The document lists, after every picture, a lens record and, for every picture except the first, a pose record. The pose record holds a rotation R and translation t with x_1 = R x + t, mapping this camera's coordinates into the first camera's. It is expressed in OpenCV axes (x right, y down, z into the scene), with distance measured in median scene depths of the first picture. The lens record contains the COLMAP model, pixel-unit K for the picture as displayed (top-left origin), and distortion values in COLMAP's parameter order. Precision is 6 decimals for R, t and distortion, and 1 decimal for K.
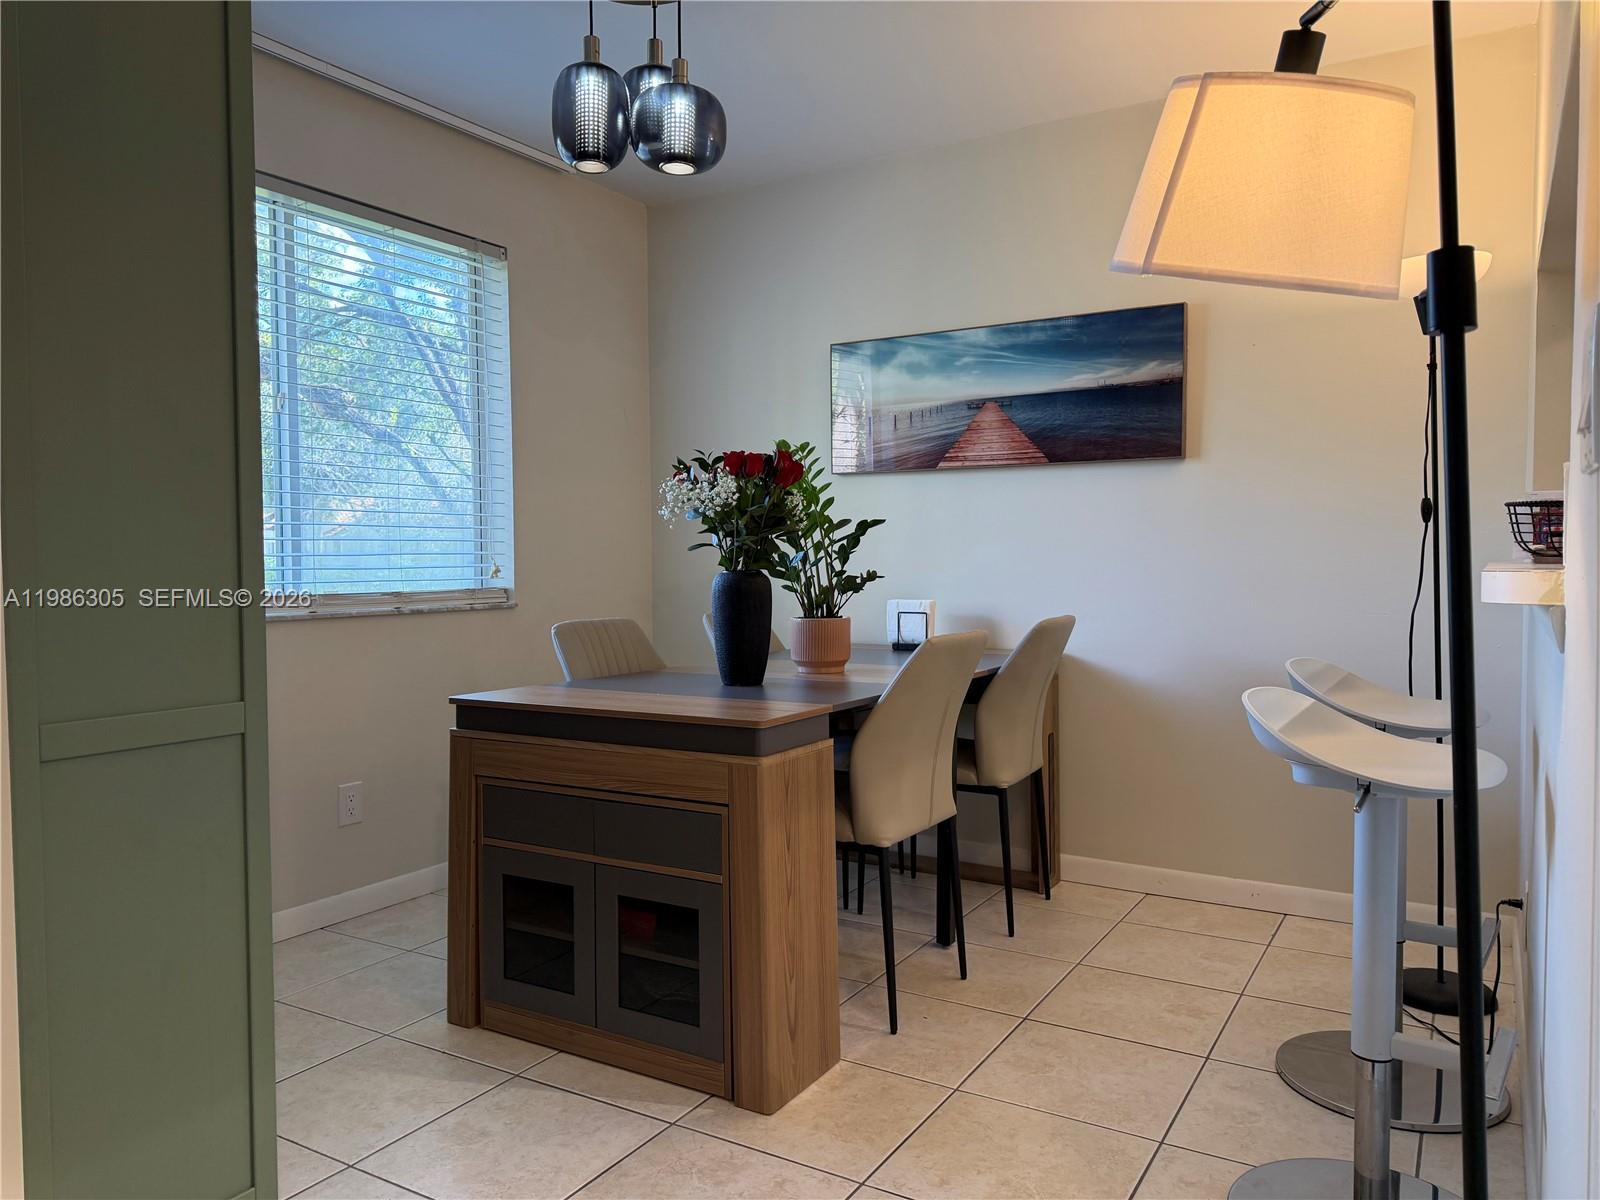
lens RADIAL K [[1140.2, 0, 800.0], [0, 1140.2, 600.0], [0, 0, 1]] dist [0.092942, -0.128133]
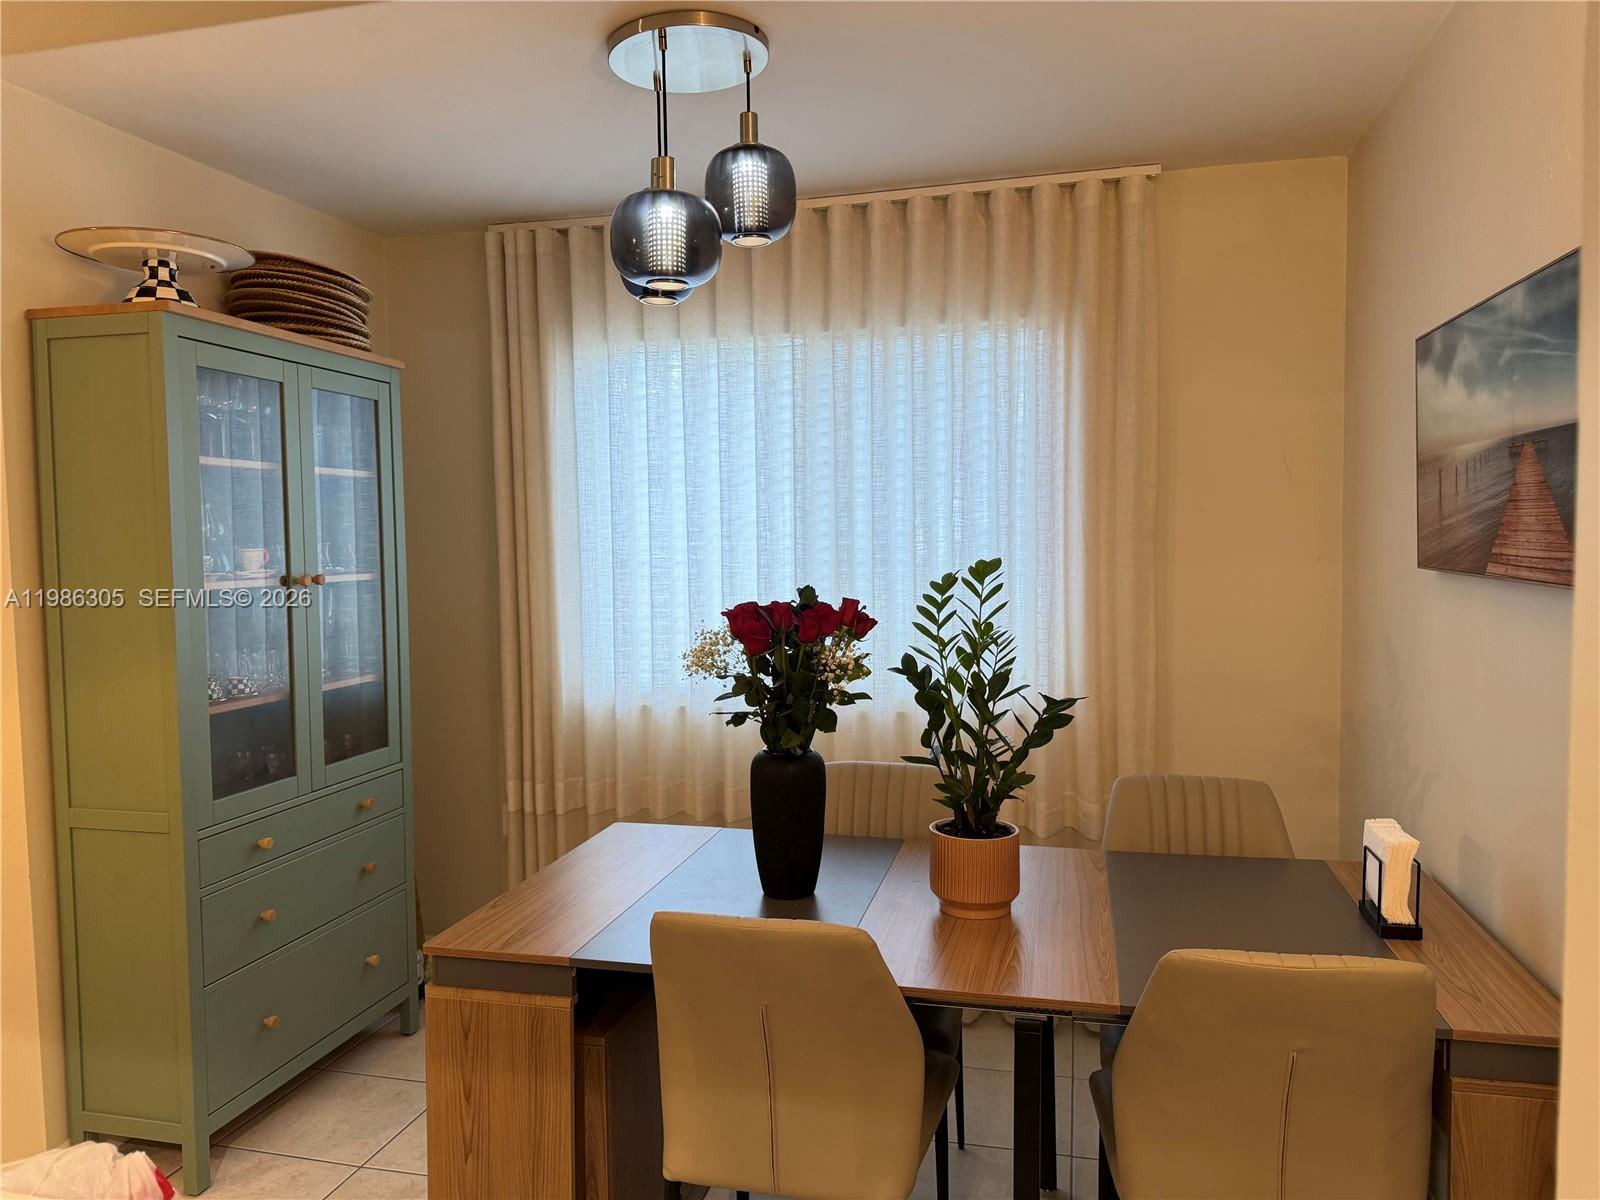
lens RADIAL K [[1161.9, 0, 799.3], [0, 1161.9, 631.5], [0, 0, 1]] dist [0.007852, -0.001849]
pose [[0.314926, 0.085560, -0.945252, 0.705853], [-0.022513, 0.996322, 0.082682, -0.174765], [0.948849, -0.004758, 0.315694, 0.775649]]
